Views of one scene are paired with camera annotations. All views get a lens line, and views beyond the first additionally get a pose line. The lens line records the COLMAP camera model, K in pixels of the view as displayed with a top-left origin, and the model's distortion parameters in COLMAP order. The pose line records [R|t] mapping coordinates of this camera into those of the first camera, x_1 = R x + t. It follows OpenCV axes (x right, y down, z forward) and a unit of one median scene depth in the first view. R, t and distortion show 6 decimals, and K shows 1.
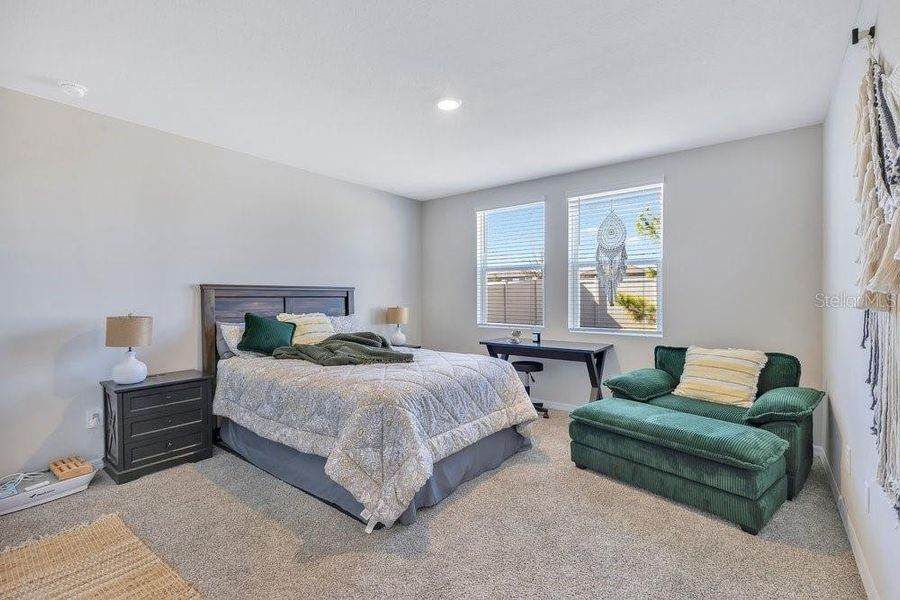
lens RADIAL K [[410.0, 0, 453.4], [0, 410.0, 300.6], [0, 0, 1]] dist [0.000841, -0.000177]
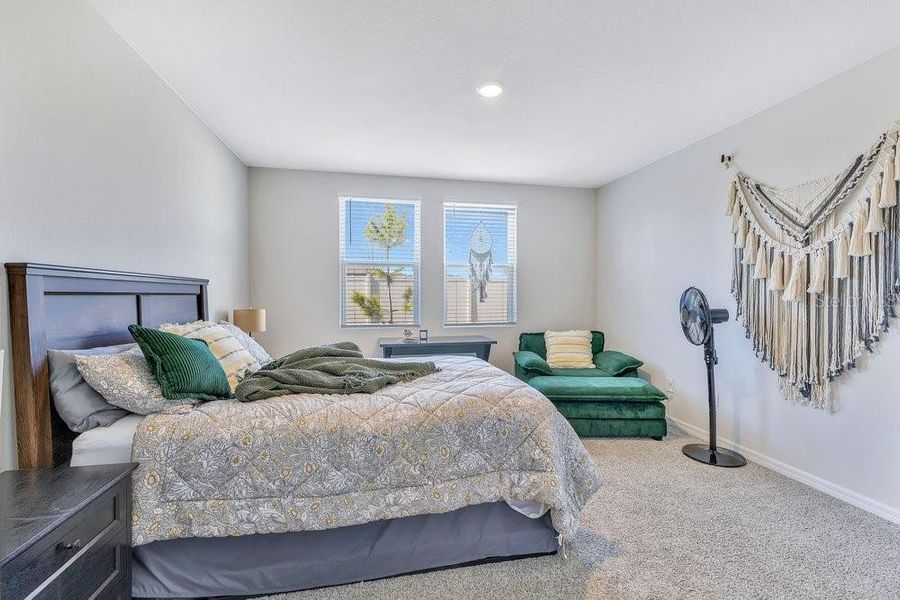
lens RADIAL K [[401.2, 0, 454.9], [0, 401.2, 298.7], [0, 0, 1]] dist [-0.000916, -0.000551]
pose [[0.637123, -0.007100, 0.770729, -0.635542], [0.007094, 0.999969, 0.003347, -0.001959], [-0.770729, 0.003335, 0.637154, 0.387130]]
